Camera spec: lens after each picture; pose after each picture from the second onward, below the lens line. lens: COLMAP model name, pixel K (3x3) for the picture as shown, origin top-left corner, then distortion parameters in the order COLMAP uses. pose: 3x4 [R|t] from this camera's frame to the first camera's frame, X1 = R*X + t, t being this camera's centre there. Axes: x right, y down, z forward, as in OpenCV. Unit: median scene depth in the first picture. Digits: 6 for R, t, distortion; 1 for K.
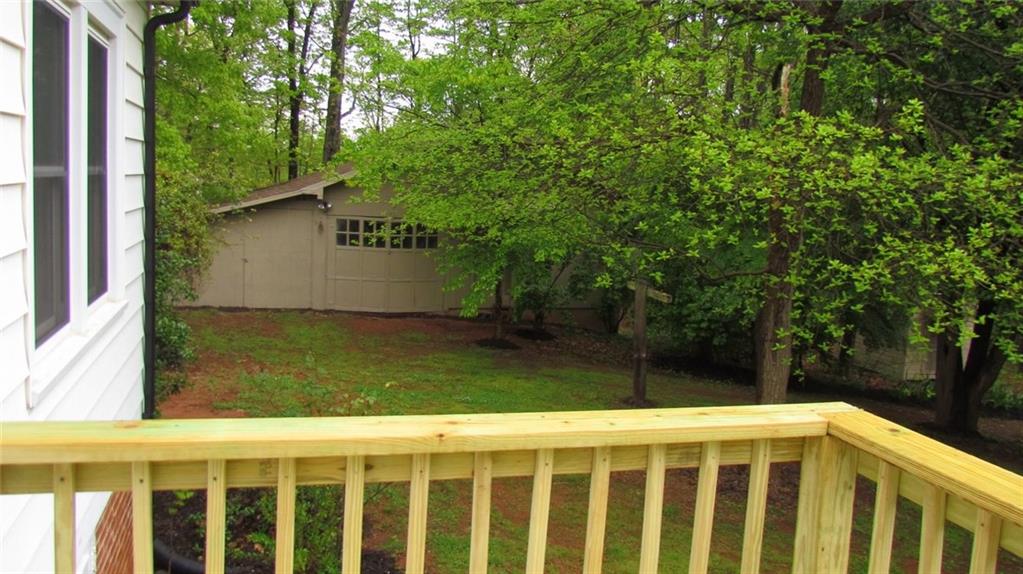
lens RADIAL K [[809.8, 0, 511.5], [0, 809.8, 287.0], [0, 0, 1]] dist [-0.045672, -0.000517]
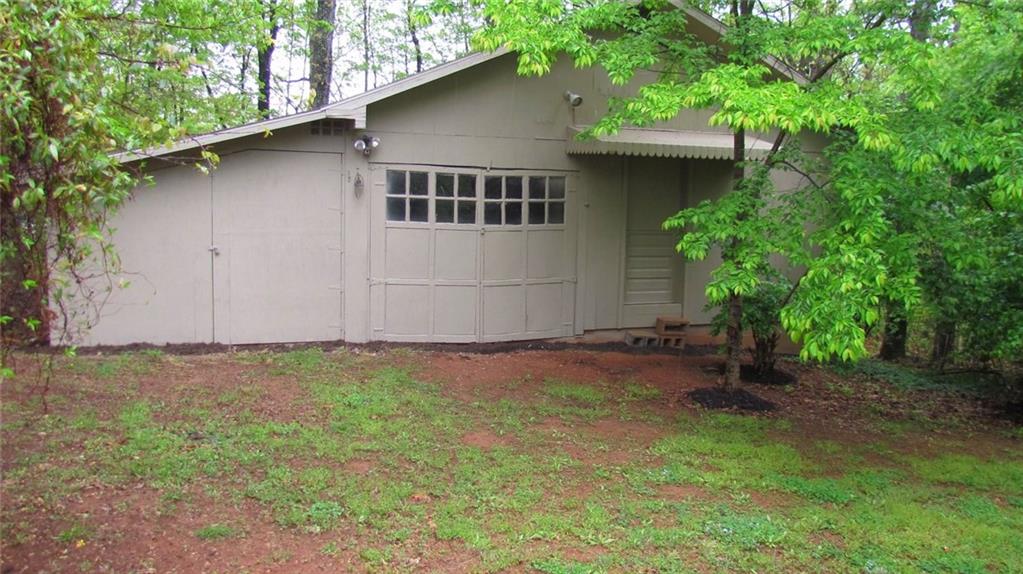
lens RADIAL K [[809.8, 0, 511.5], [0, 809.8, 287.0], [0, 0, 1]] dist [-0.045672, -0.000517]
pose [[0.997363, -0.030209, 0.065984, -0.171735], [0.030712, 0.999506, -0.006626, -0.001546], [-0.065752, 0.008635, 0.997799, 0.464573]]
